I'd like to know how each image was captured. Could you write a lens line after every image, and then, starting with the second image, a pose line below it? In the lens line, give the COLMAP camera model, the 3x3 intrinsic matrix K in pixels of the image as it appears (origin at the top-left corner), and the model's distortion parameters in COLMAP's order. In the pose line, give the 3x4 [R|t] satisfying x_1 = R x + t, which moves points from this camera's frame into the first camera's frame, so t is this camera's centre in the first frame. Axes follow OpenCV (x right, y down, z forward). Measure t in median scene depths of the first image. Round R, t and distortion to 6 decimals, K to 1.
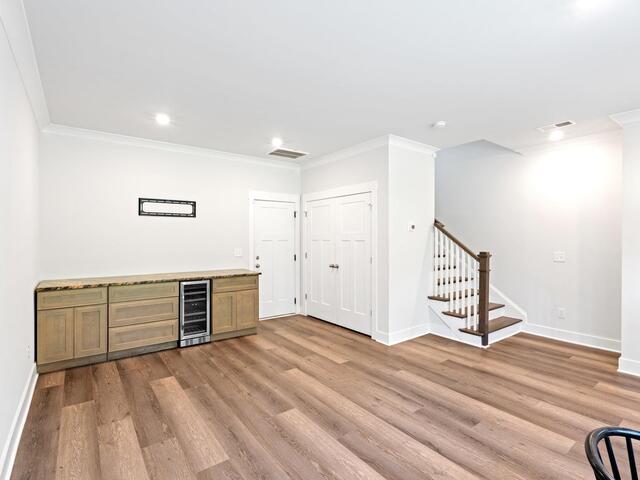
lens RADIAL K [[323.7, 0, 316.4], [0, 323.7, 237.5], [0, 0, 1]] dist [-0.021363, 0.018723]
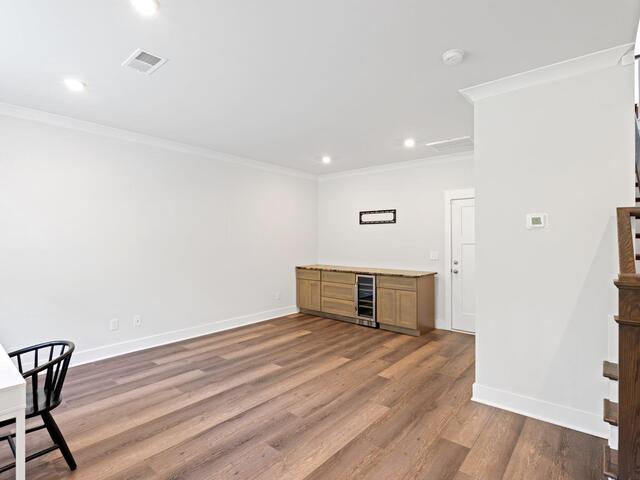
lens RADIAL K [[323.7, 0, 316.4], [0, 323.7, 237.5], [0, 0, 1]] dist [-0.021363, 0.018723]
pose [[0.229740, -0.010725, -0.973193, 0.900538], [-0.005198, 0.999911, -0.012246, 0.006963], [0.973238, 0.007873, 0.229664, 0.585559]]
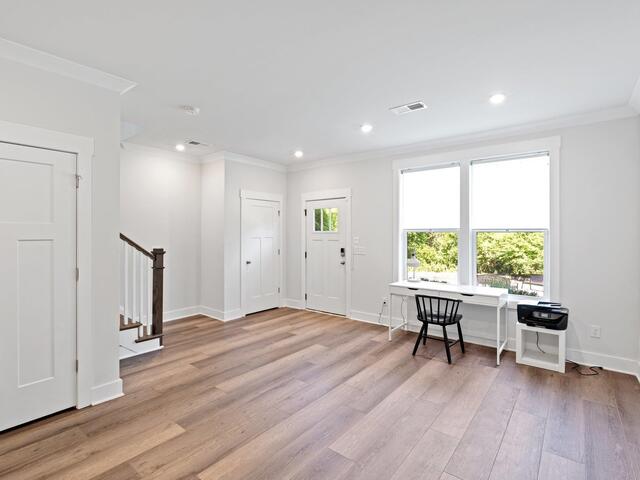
lens RADIAL K [[323.7, 0, 316.4], [0, 323.7, 237.5], [0, 0, 1]] dist [-0.021363, 0.018723]
pose [[-0.260994, -0.008842, 0.965300, -0.579226], [-0.001410, 0.999960, 0.008778, 0.002766], [-0.965339, 0.000930, -0.260996, 0.875576]]
